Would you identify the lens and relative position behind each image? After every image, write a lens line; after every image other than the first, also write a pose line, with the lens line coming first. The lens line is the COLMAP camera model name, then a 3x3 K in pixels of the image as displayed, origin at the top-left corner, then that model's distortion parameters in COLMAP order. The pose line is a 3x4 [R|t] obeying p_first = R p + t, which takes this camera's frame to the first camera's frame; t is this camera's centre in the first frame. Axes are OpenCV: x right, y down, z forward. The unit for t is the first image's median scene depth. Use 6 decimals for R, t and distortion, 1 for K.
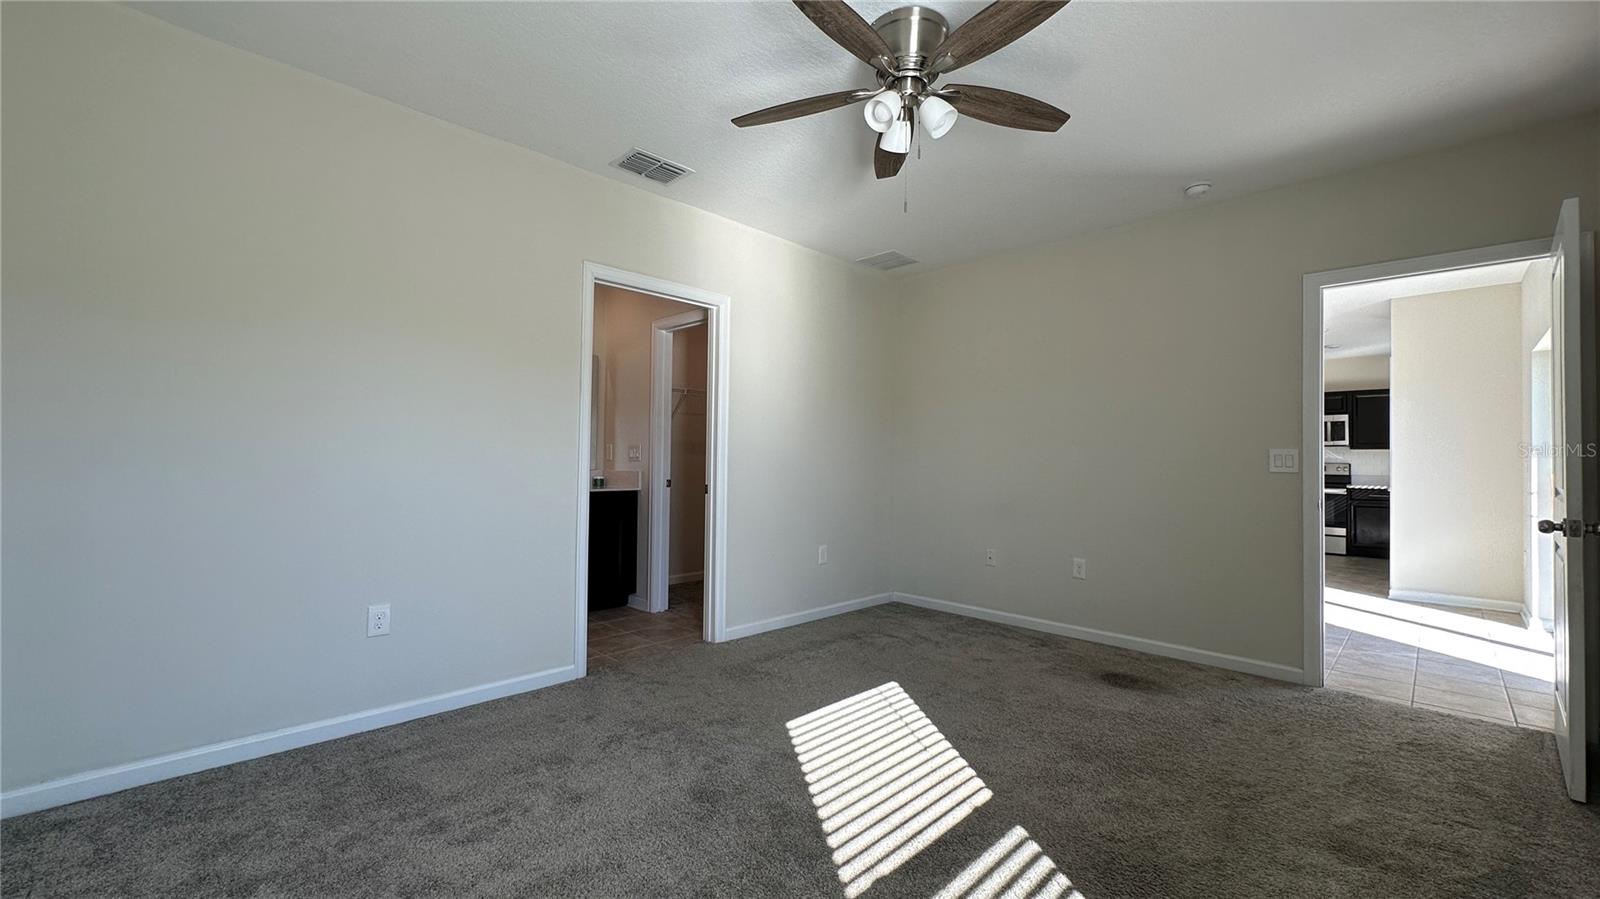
lens RADIAL K [[640.6, 0, 801.5], [0, 640.6, 449.4], [0, 0, 1]] dist [-0.001879, 0.000049]
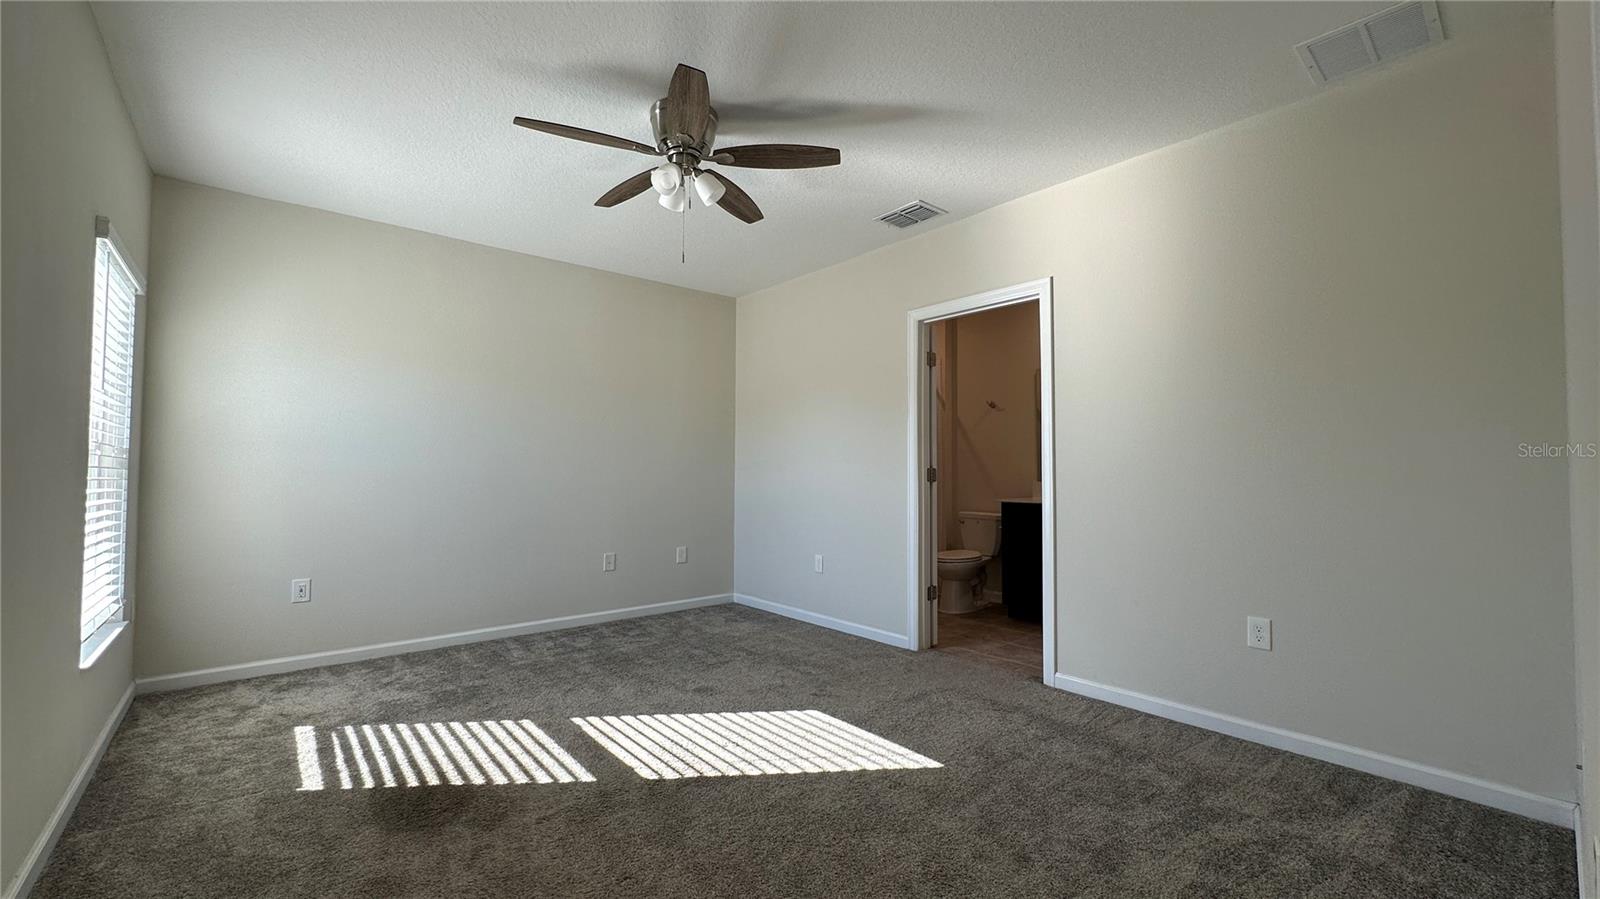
lens RADIAL K [[640.6, 0, 801.5], [0, 640.6, 449.4], [0, 0, 1]] dist [-0.001879, 0.000049]
pose [[-0.079159, -0.042921, -0.995938, 1.081380], [0.014212, 0.998923, -0.044179, 0.030214], [0.996761, -0.017651, -0.078464, 1.065672]]
